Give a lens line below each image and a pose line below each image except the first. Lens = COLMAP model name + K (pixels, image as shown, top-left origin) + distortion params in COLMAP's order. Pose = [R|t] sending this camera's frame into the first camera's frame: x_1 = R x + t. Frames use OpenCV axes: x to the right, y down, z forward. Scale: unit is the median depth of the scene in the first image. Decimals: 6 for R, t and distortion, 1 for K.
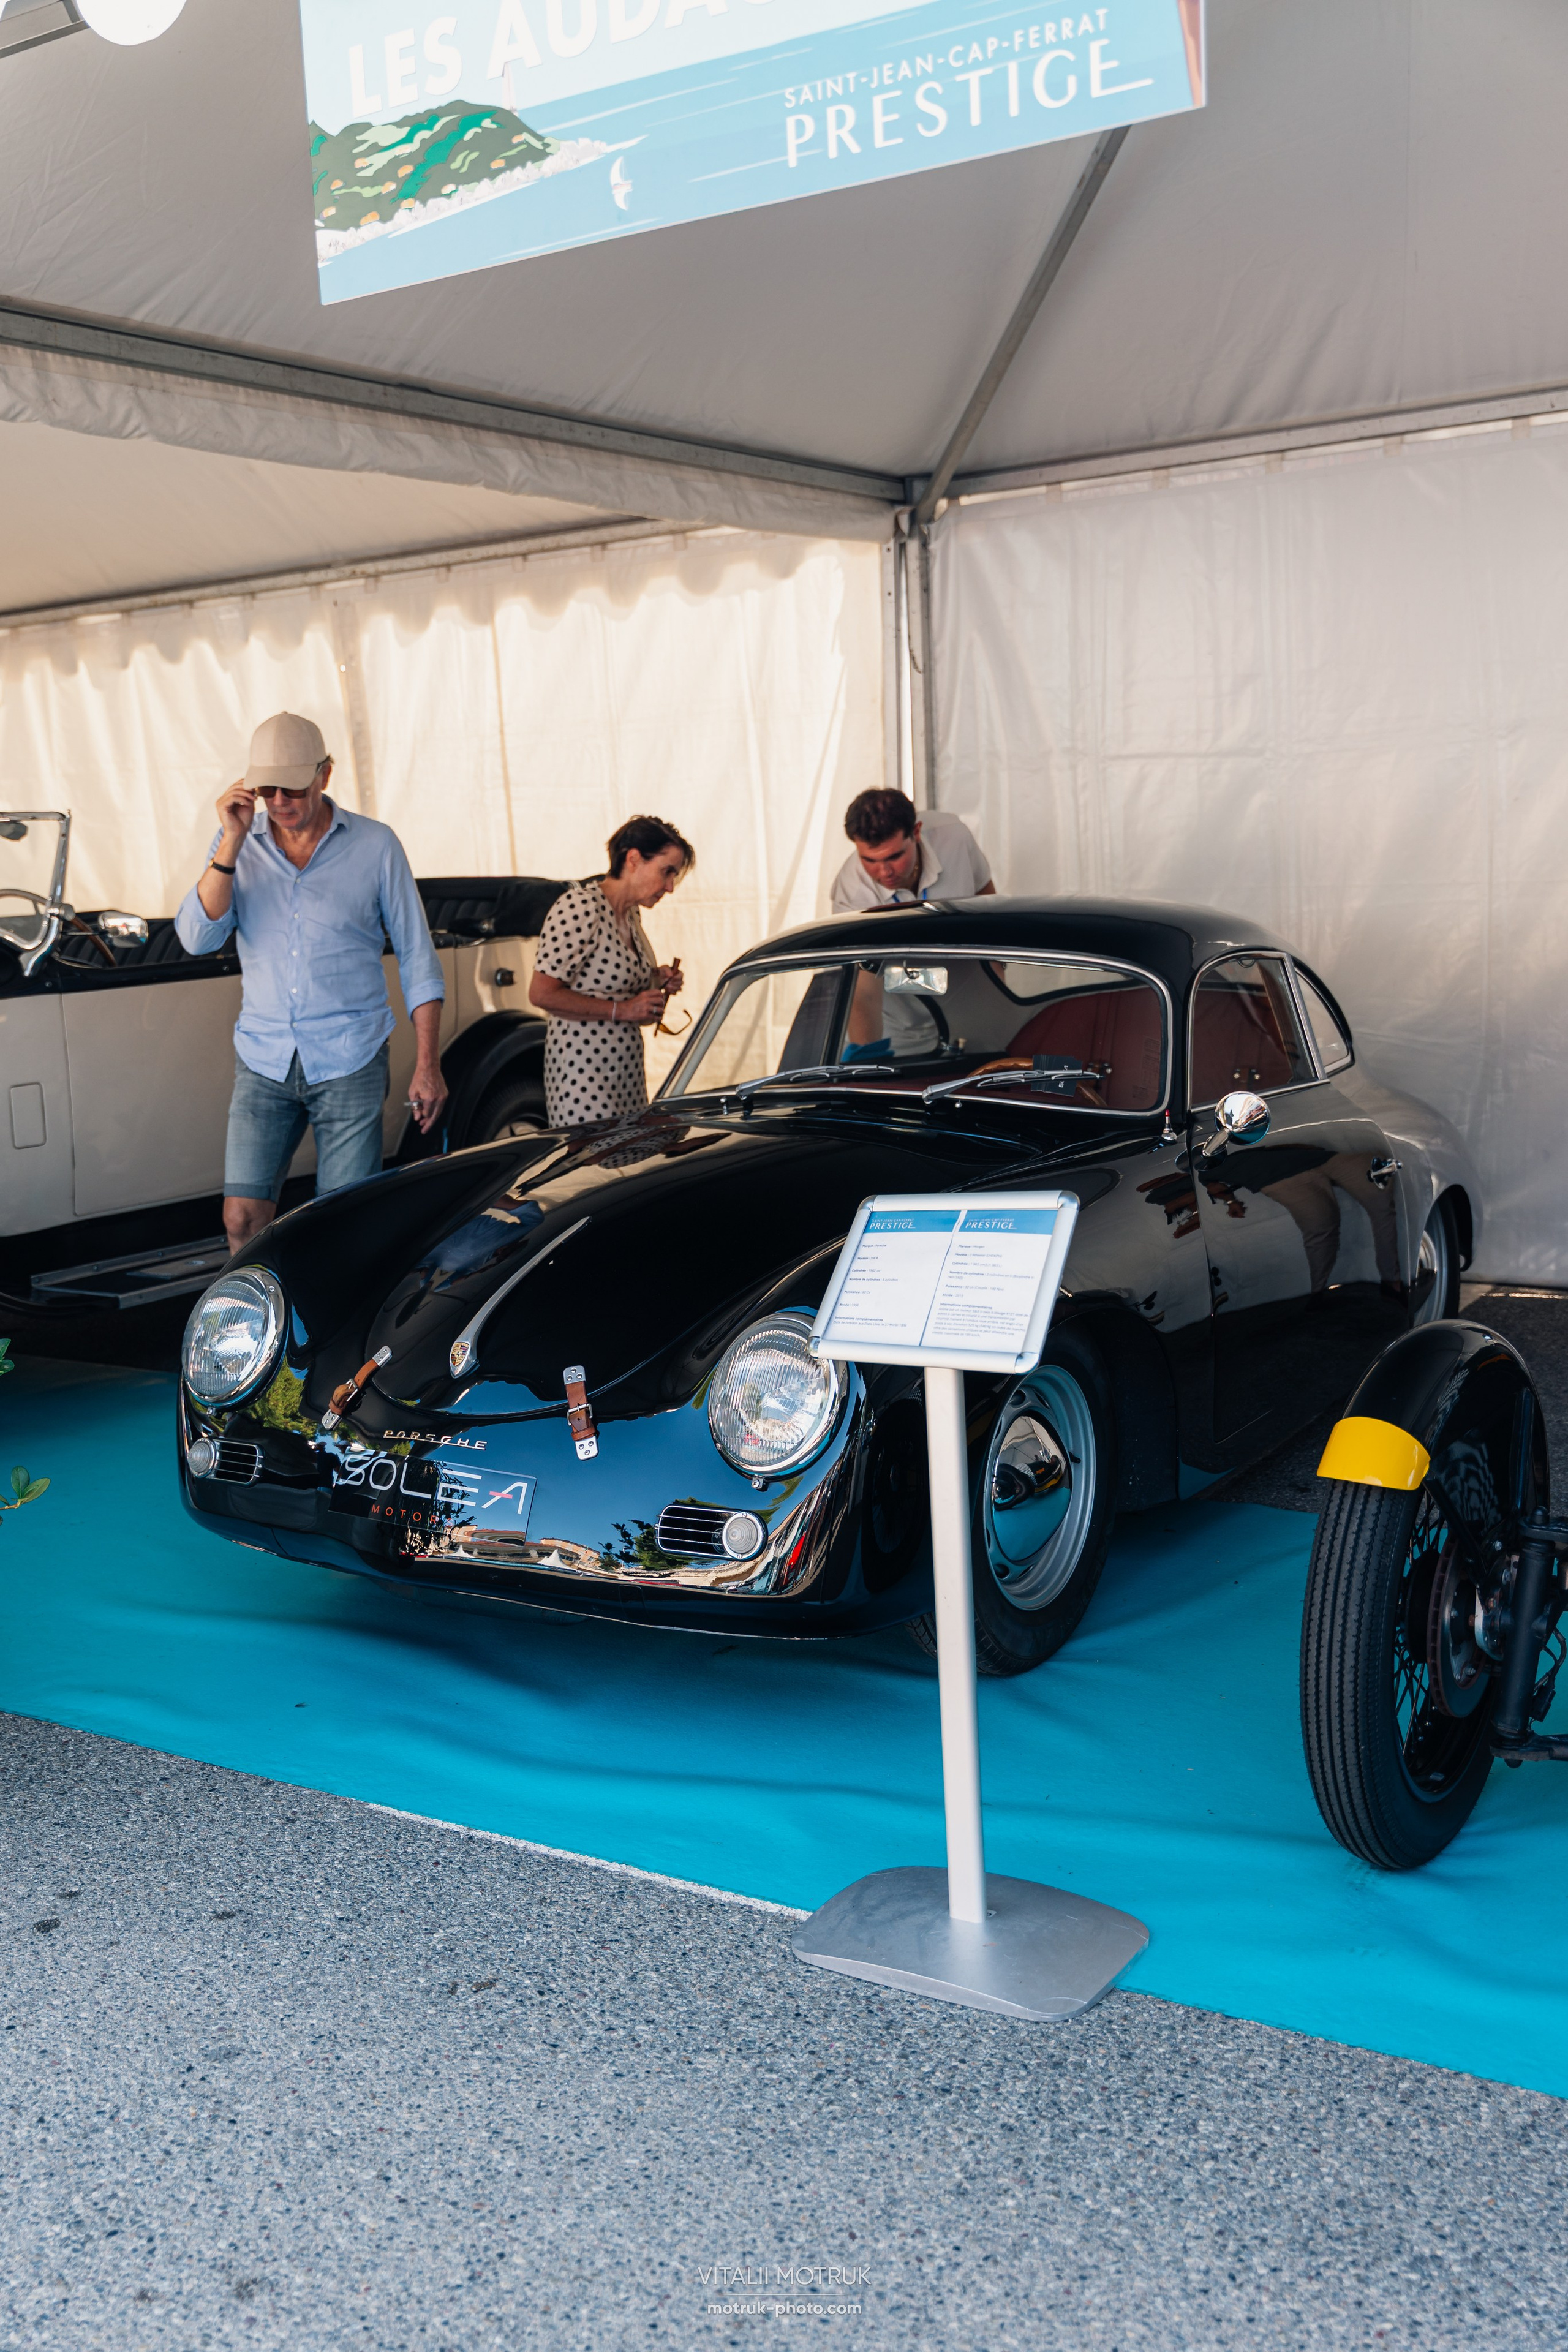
lens RADIAL K [[2344.0, 0, 752.7], [0, 2344.0, 1181.6], [0, 0, 1]] dist [0.001495, -0.007489]
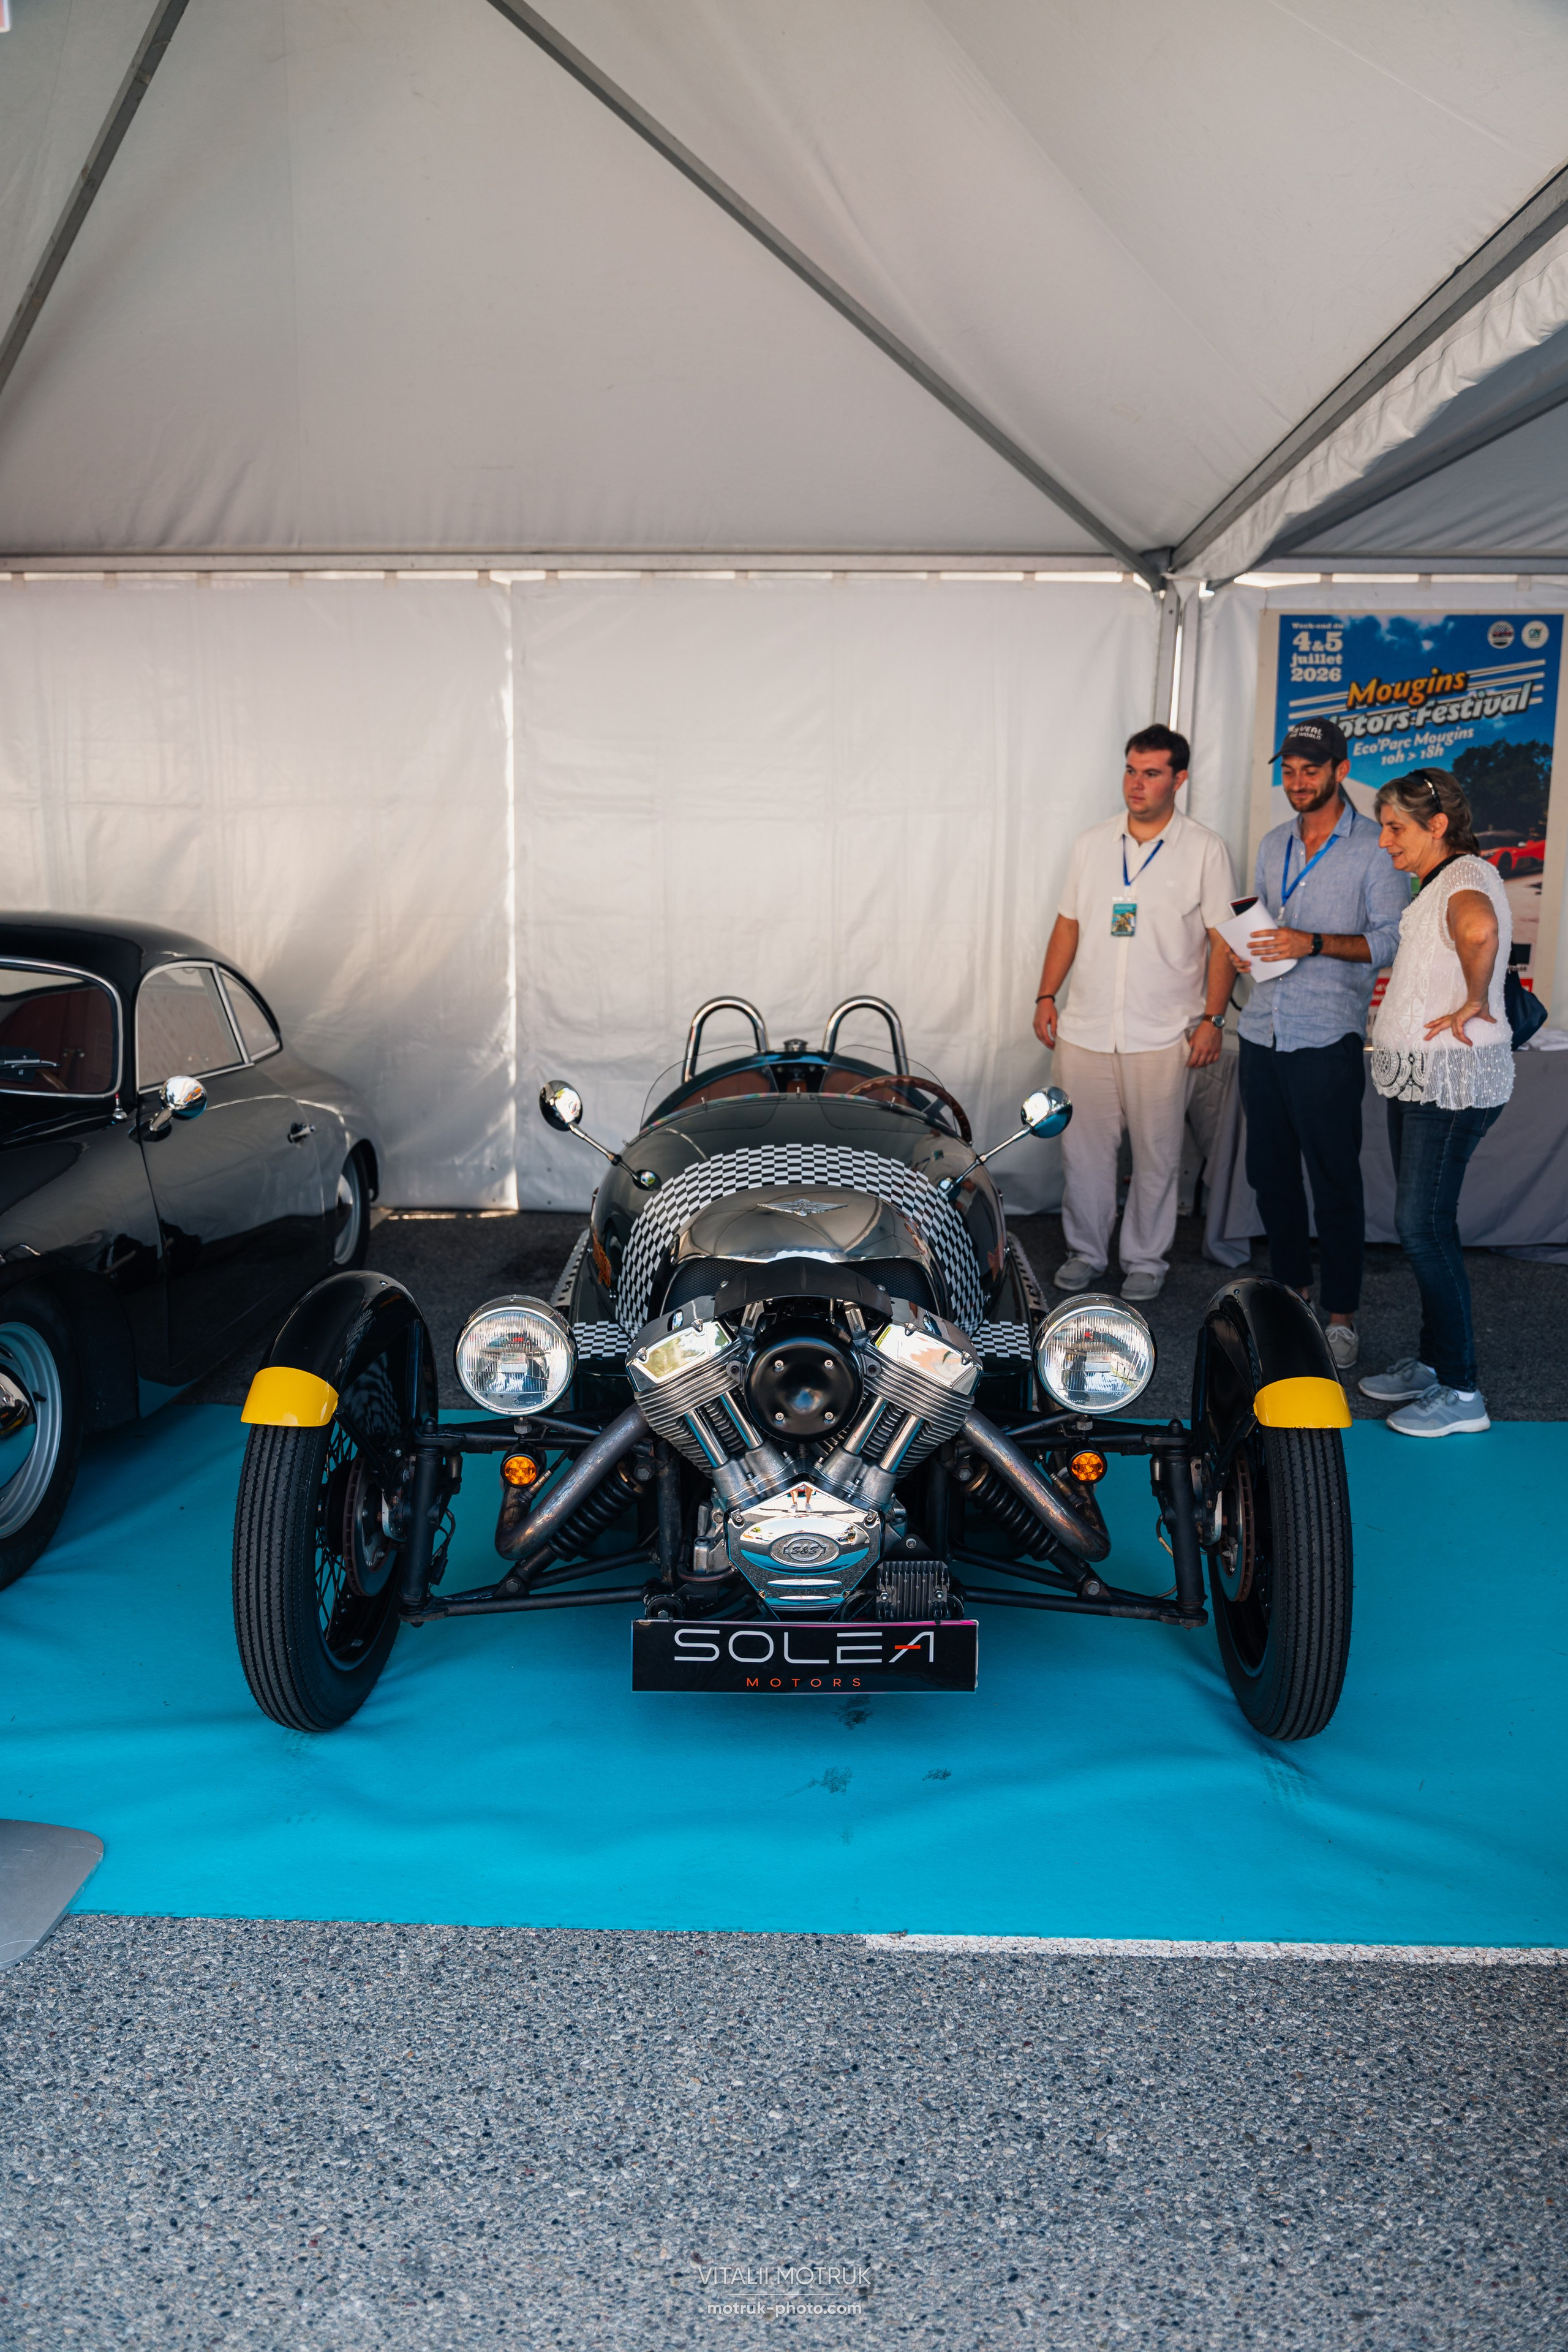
lens RADIAL K [[1573.4, 0, 784.0], [0, 1573.4, 1176.0], [0, 0, 1]] dist [0.006413, -0.021883]
pose [[0.853984, -0.045990, 0.518262, 0.069775], [0.026957, 0.998659, 0.044200, -0.020744], [-0.519600, -0.023775, 0.854079, 0.193887]]
